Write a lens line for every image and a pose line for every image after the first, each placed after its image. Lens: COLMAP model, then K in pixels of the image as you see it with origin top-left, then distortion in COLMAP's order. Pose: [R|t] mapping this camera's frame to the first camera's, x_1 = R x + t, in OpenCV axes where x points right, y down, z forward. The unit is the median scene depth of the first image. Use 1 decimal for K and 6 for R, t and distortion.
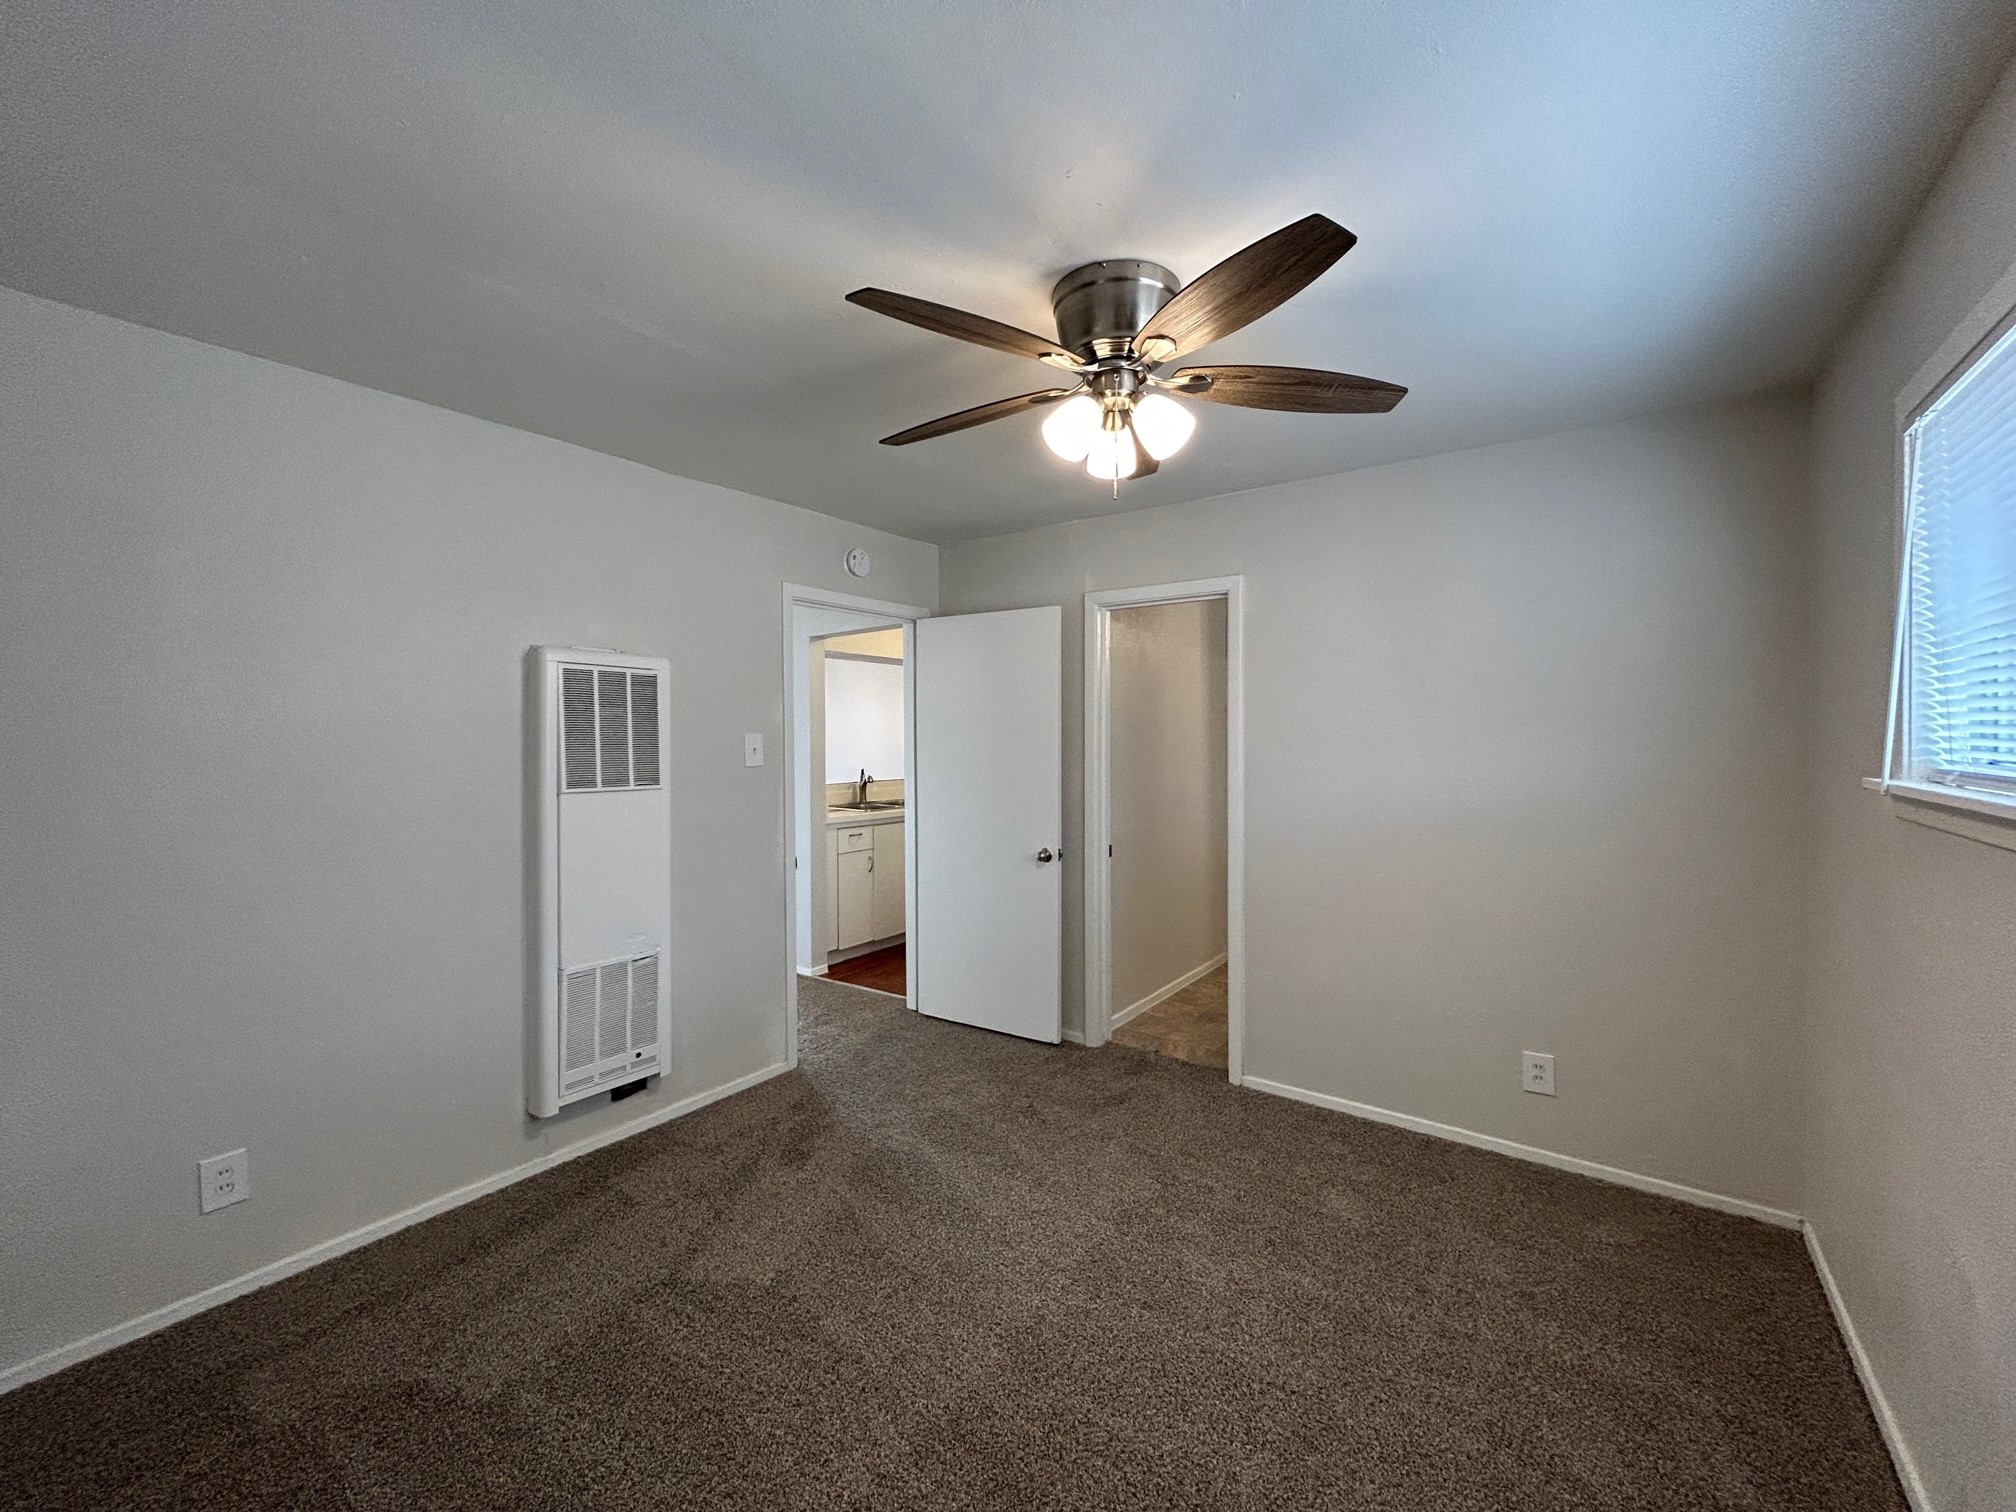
lens RADIAL K [[814.5, 0, 1007.5], [0, 814.5, 732.7], [0, 0, 1]] dist [0.001269, 0.000278]
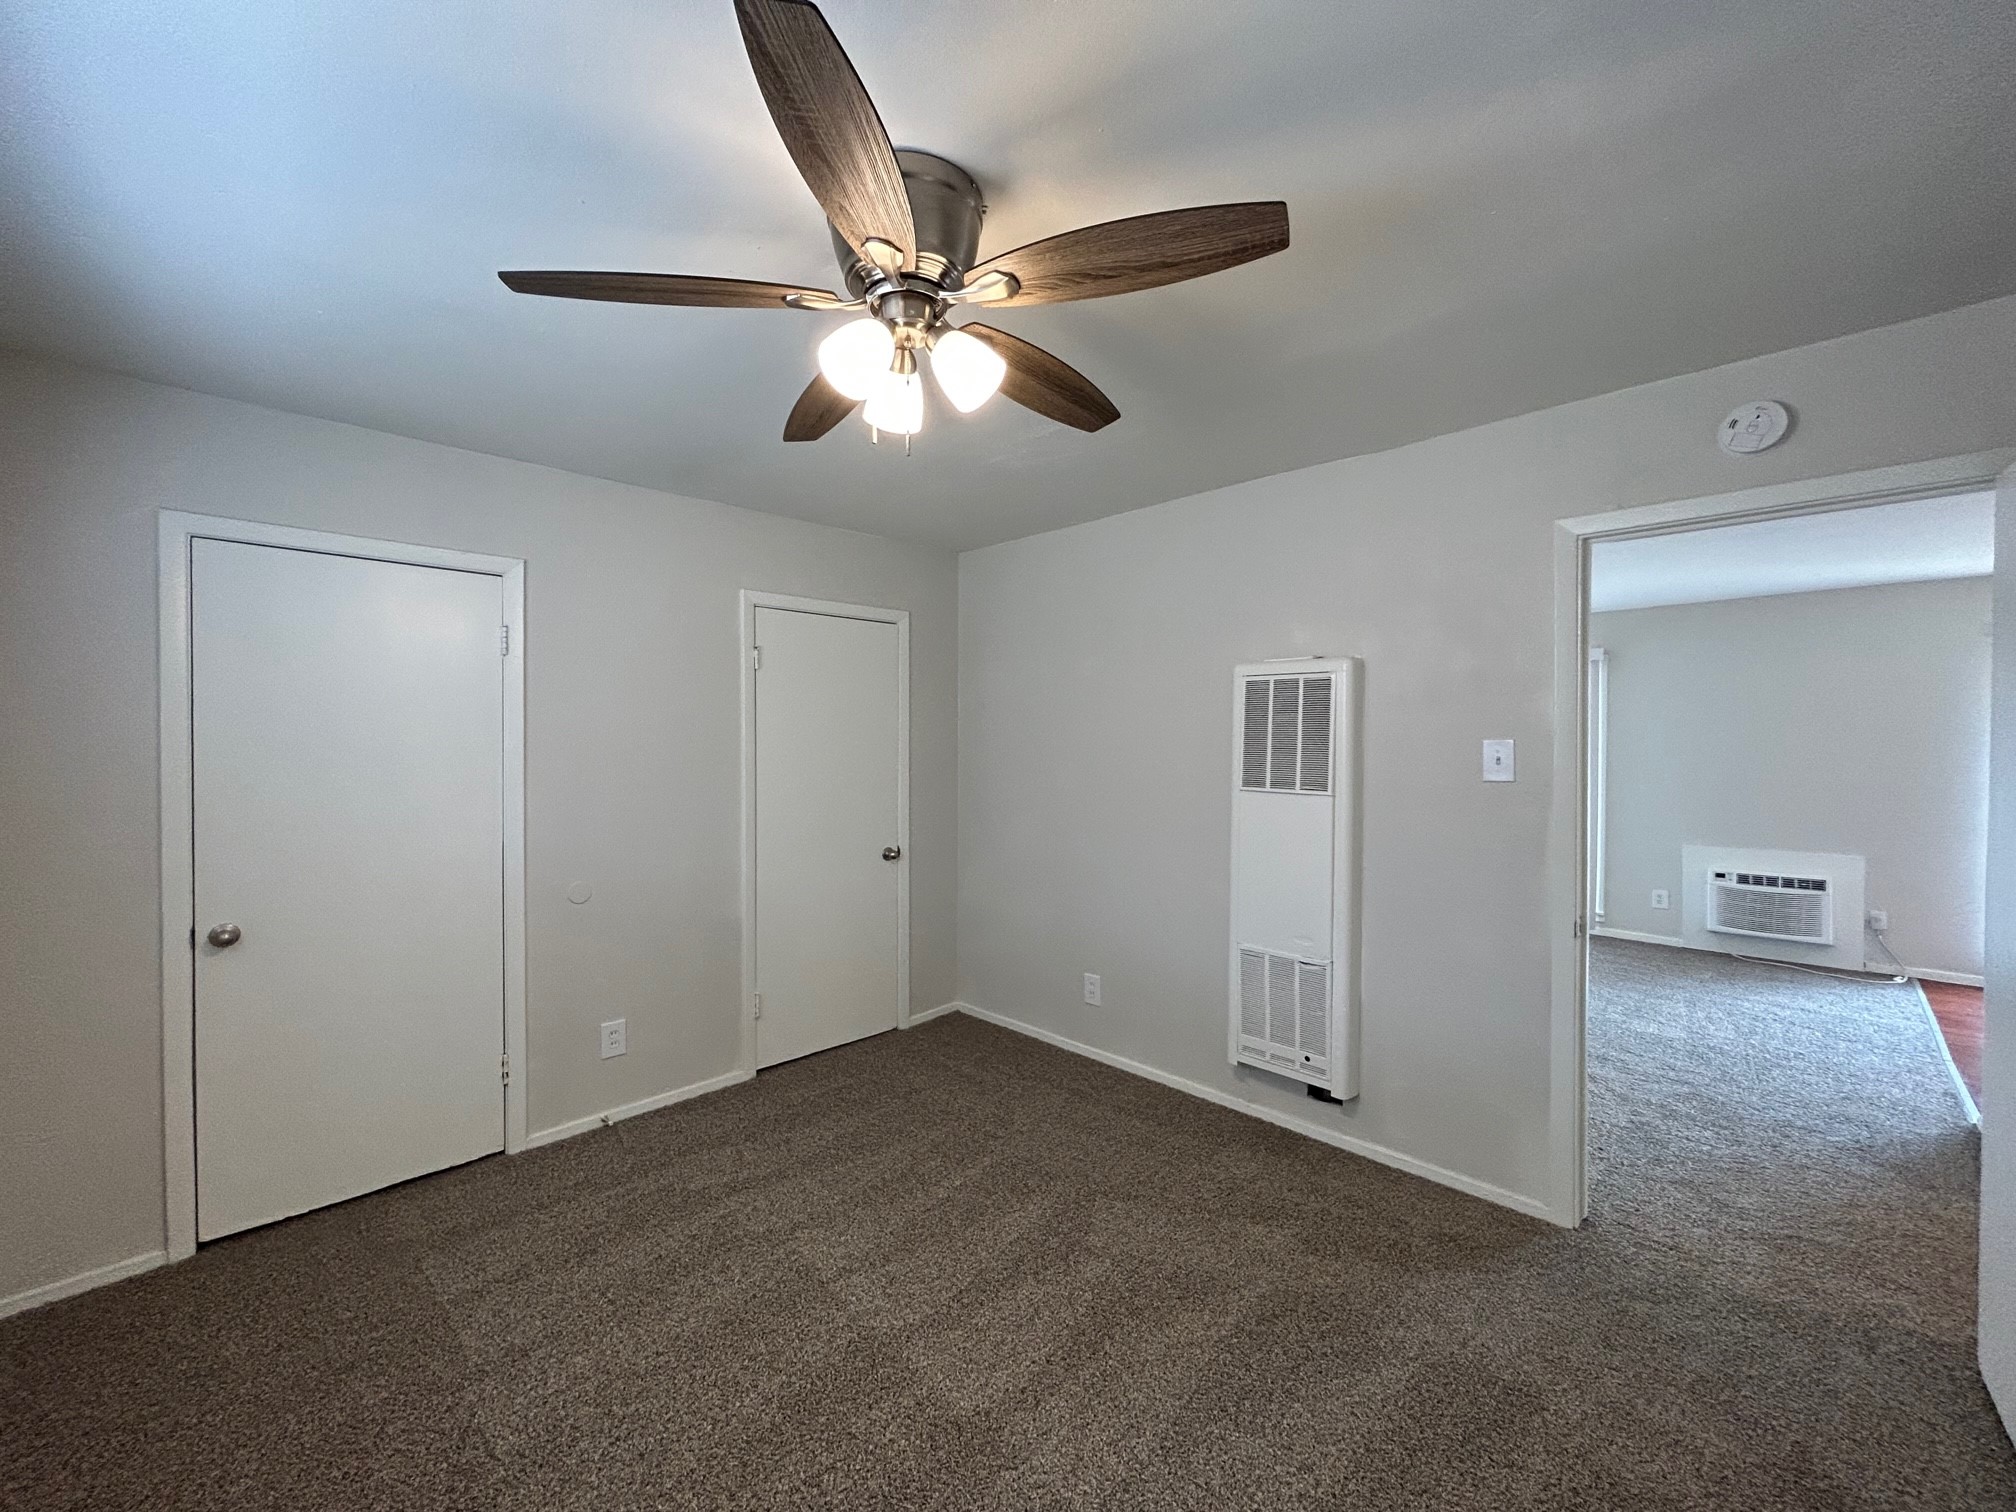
lens RADIAL K [[814.2, 0, 1007.4], [0, 814.2, 752.5], [0, 0, 1]] dist [0.003024, 0.000632]
pose [[-0.144682, 0.016992, -0.989332, 0.603778], [-0.003168, 0.999839, 0.017636, 0.002013], [0.989473, 0.005686, -0.144605, 0.798582]]
